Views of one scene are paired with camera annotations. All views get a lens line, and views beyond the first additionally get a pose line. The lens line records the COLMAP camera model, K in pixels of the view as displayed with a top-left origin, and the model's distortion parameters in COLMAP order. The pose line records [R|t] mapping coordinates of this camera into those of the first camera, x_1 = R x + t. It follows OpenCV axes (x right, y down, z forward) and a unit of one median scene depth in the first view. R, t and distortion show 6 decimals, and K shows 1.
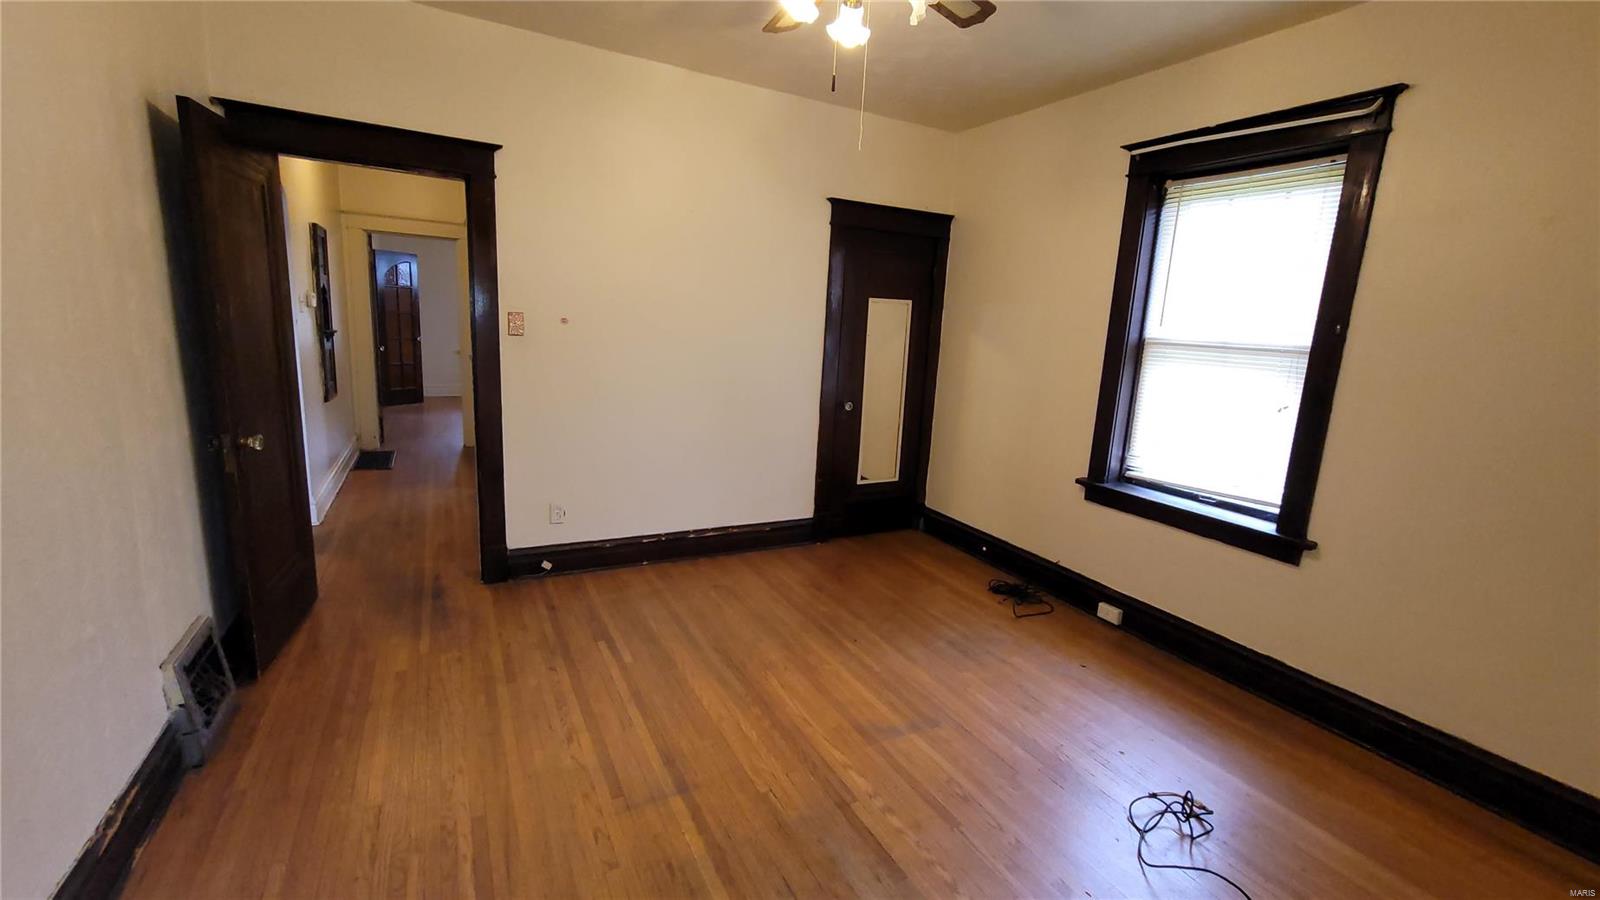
lens RADIAL K [[655.2, 0, 807.3], [0, 655.2, 446.7], [0, 0, 1]] dist [-0.005269, -0.000376]
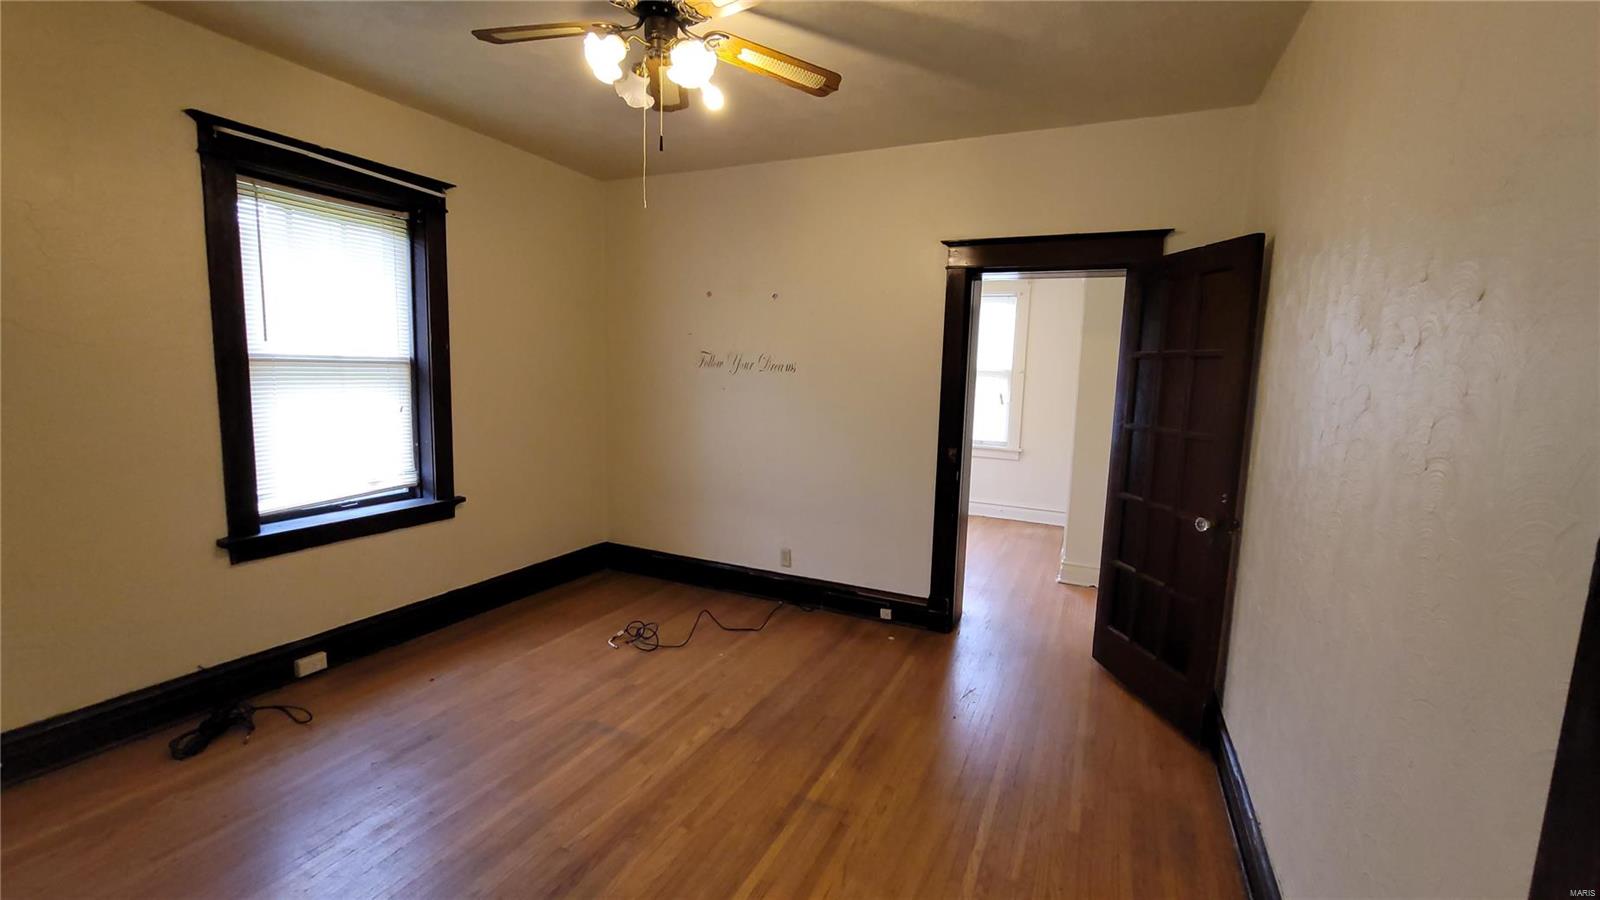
lens RADIAL K [[658.9, 0, 805.7], [0, 658.9, 444.9], [0, 0, 1]] dist [-0.005413, 0.000528]
pose [[-0.591996, -0.163822, 0.789116, -0.783474], [0.088203, 0.960073, 0.265482, -0.276785], [-0.801100, 0.226767, -0.553909, 1.180033]]
